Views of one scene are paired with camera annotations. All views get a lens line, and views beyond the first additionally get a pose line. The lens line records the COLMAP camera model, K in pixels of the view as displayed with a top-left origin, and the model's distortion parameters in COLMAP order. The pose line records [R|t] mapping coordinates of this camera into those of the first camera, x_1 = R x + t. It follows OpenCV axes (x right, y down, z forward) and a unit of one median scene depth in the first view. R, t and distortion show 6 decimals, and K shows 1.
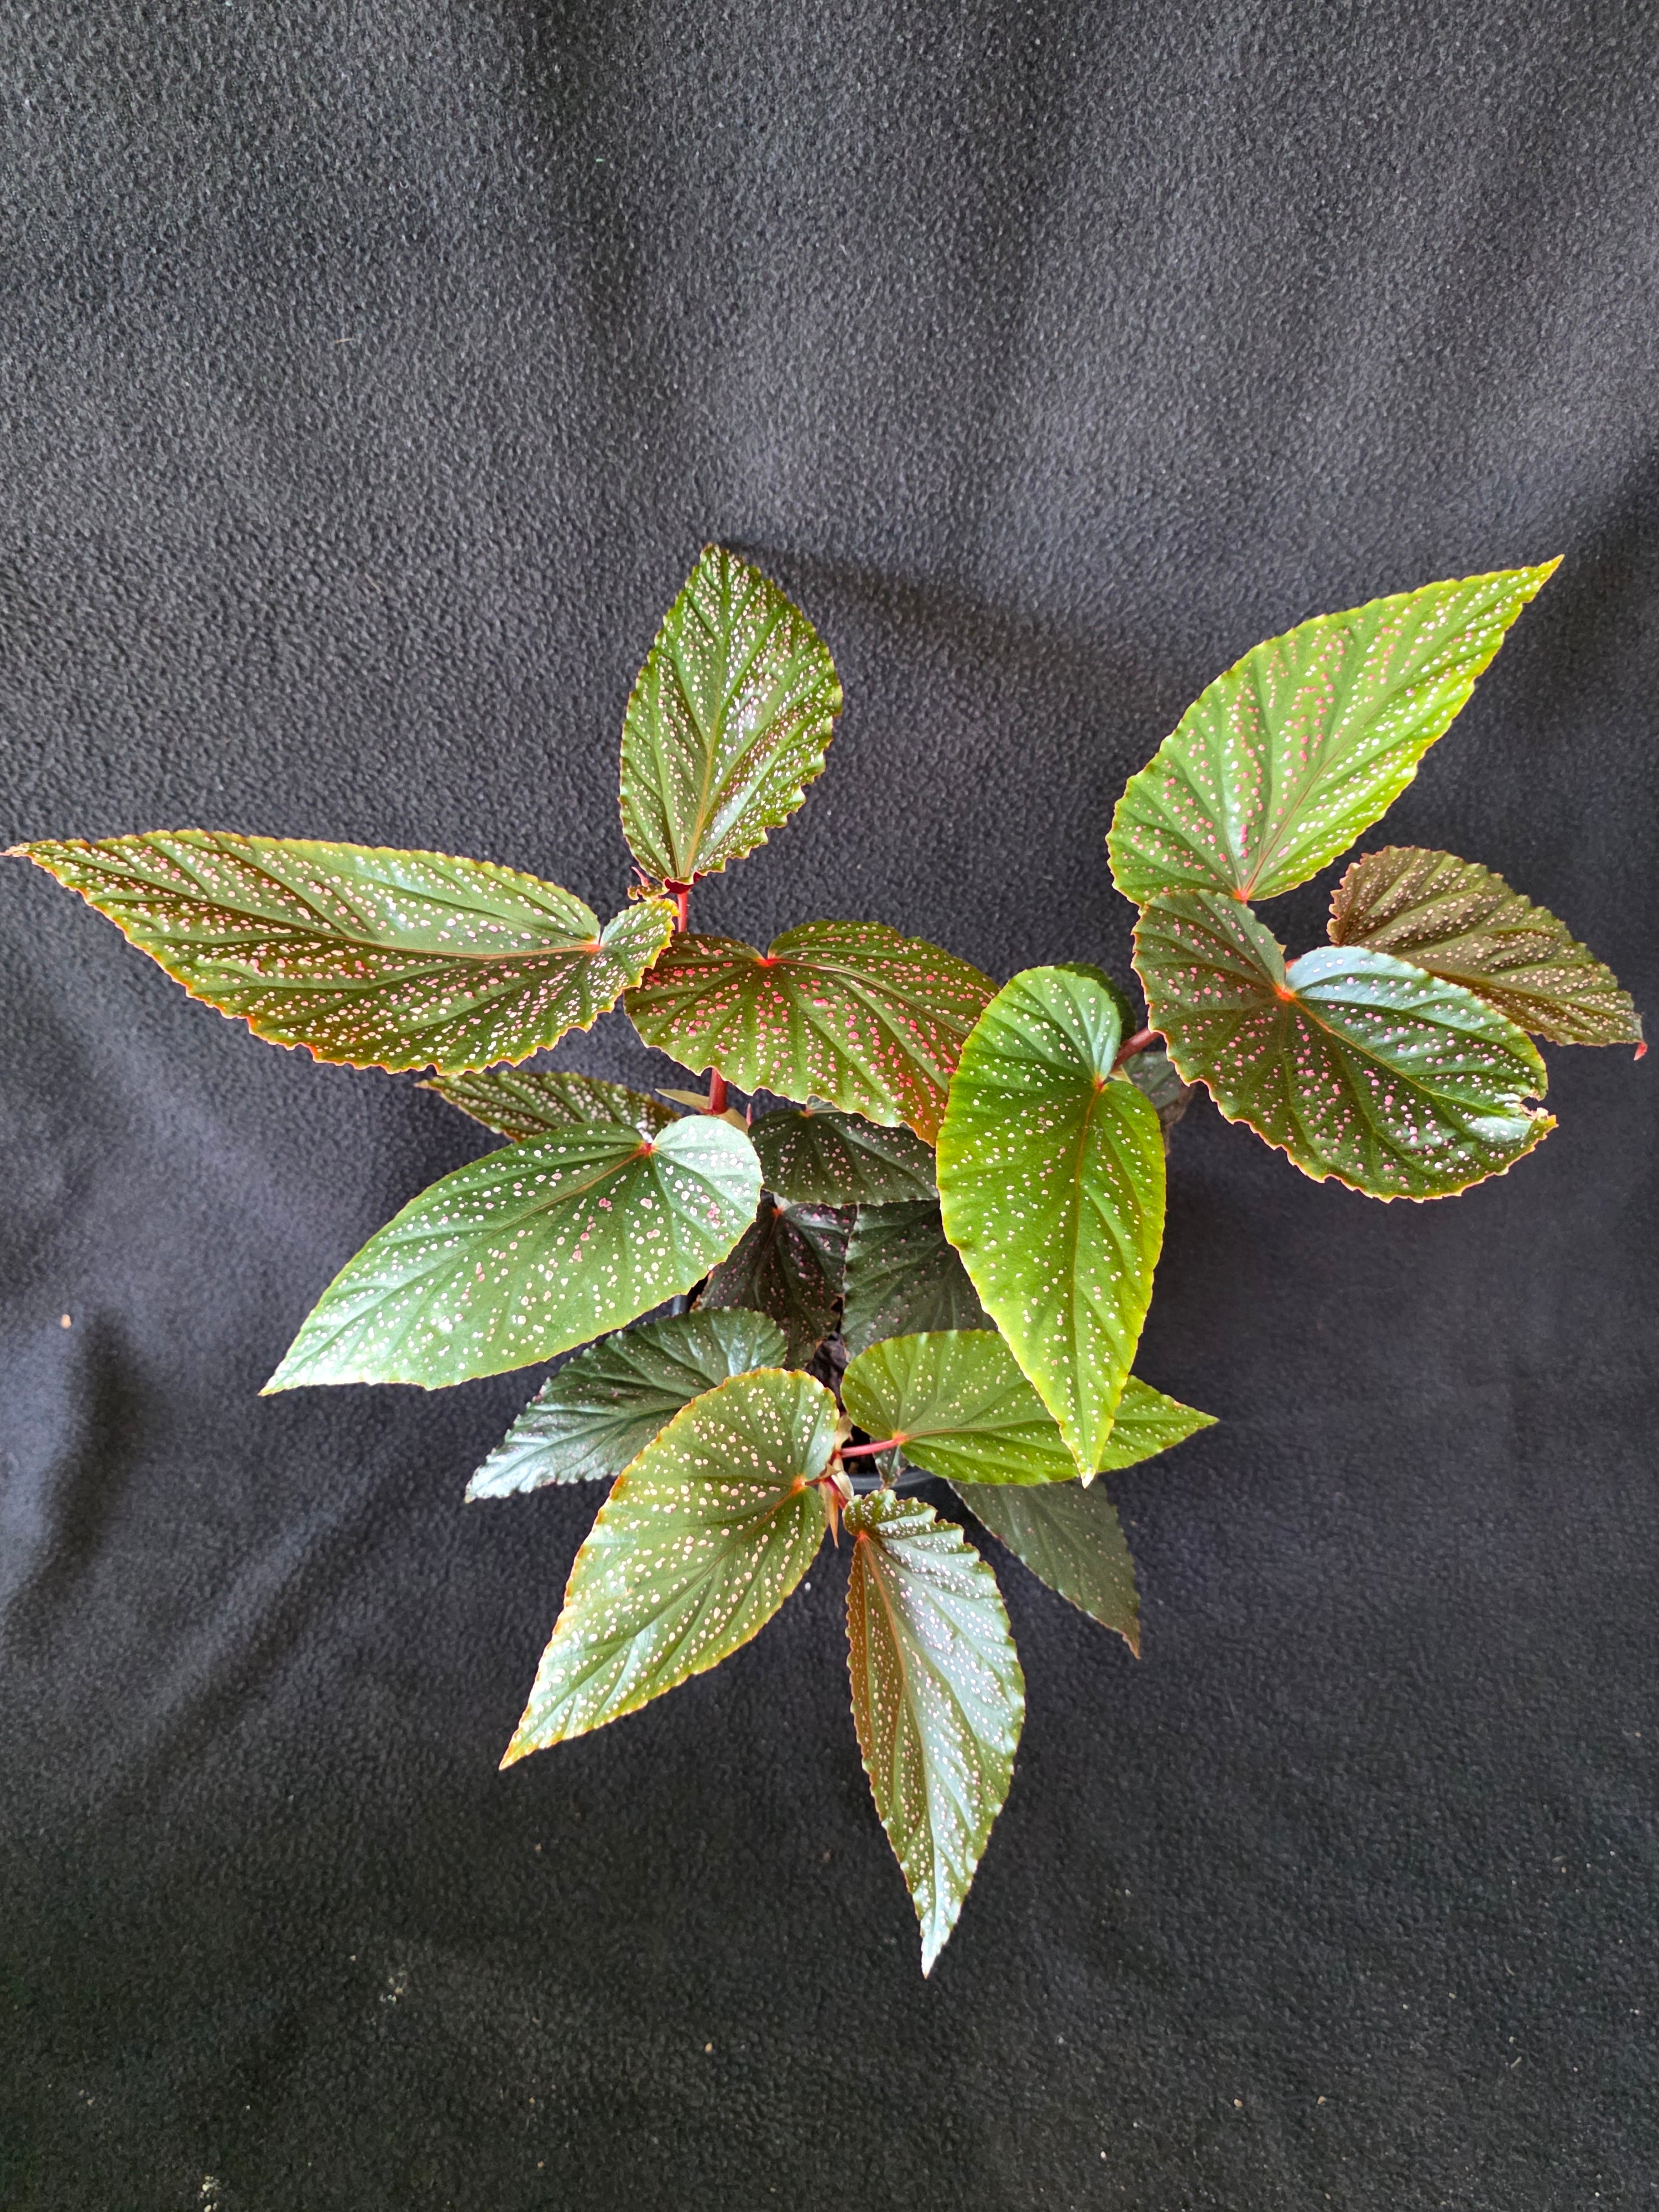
lens RADIAL K [[1545.6, 0, 845.1], [0, 1545.6, 1063.6], [0, 0, 1]] dist [0.025904, -0.025986]
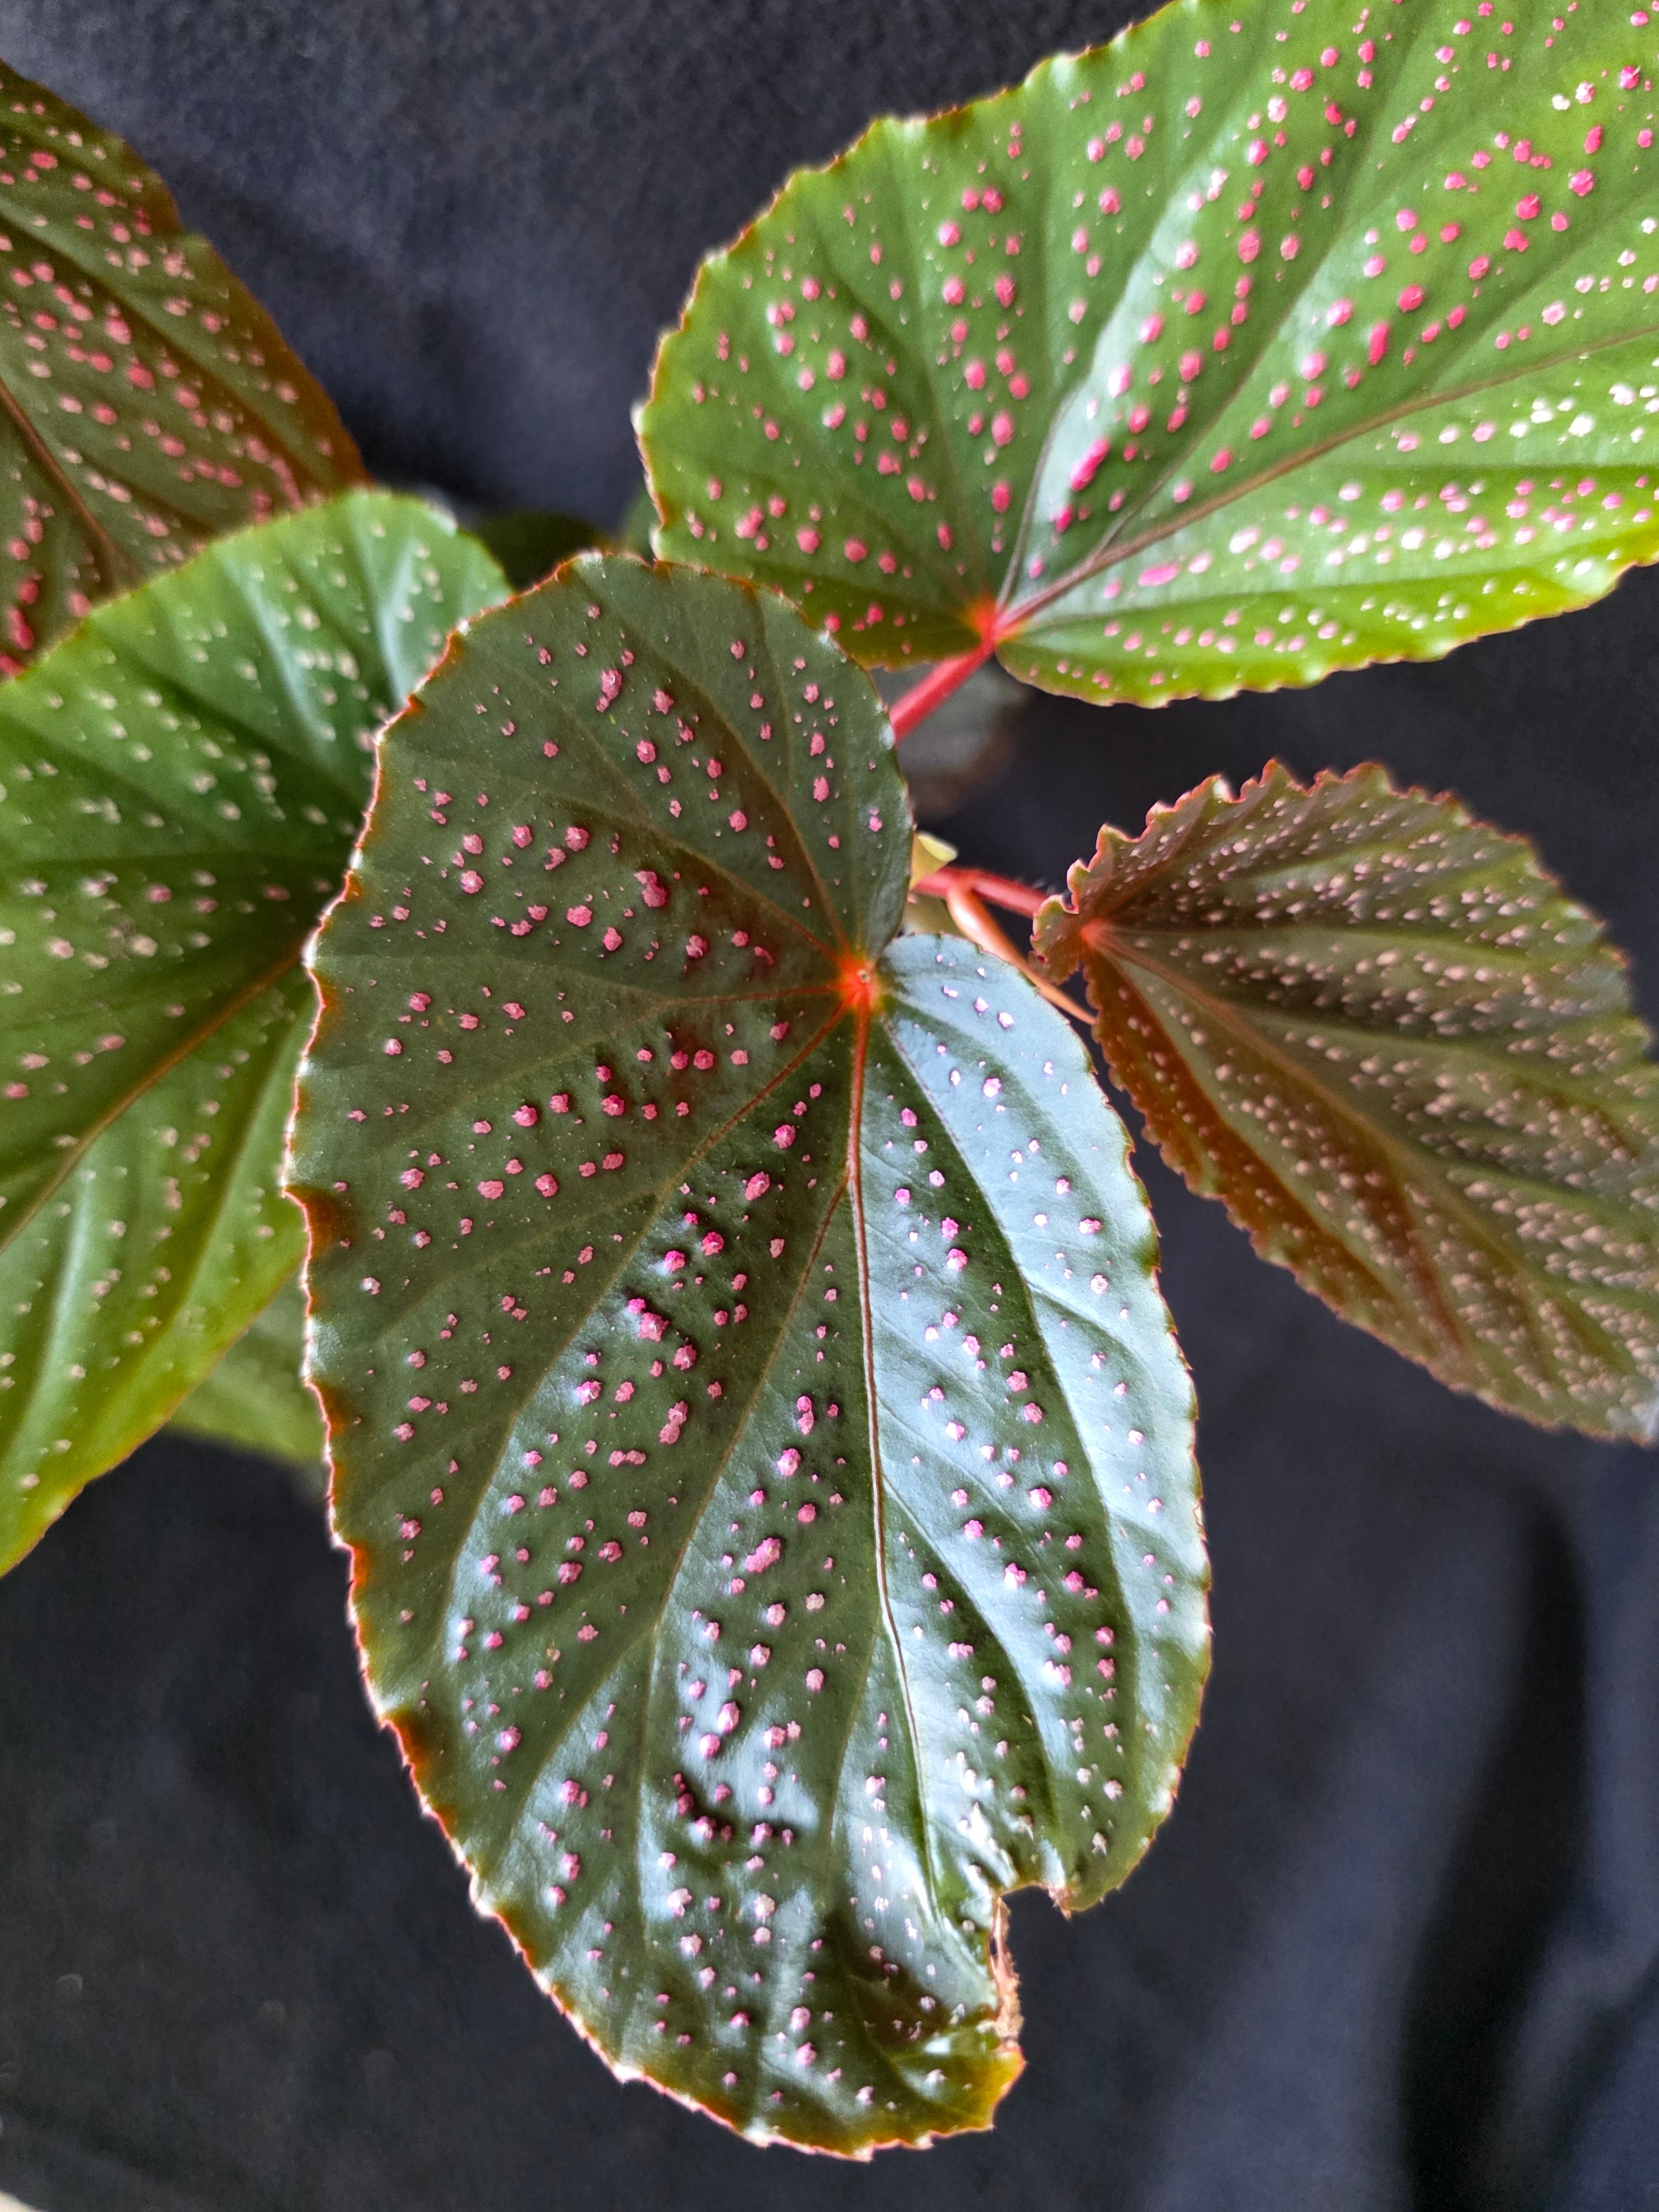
lens RADIAL K [[1830.8, 0, 821.8], [0, 1830.8, 1139.9], [0, 0, 1]] dist [0.013342, -0.008632]
pose [[0.870903, 0.476770, 0.119245, 0.226122], [-0.480490, 0.775055, 0.410389, -0.167865], [0.103239, -0.414705, 0.904080, 0.570497]]
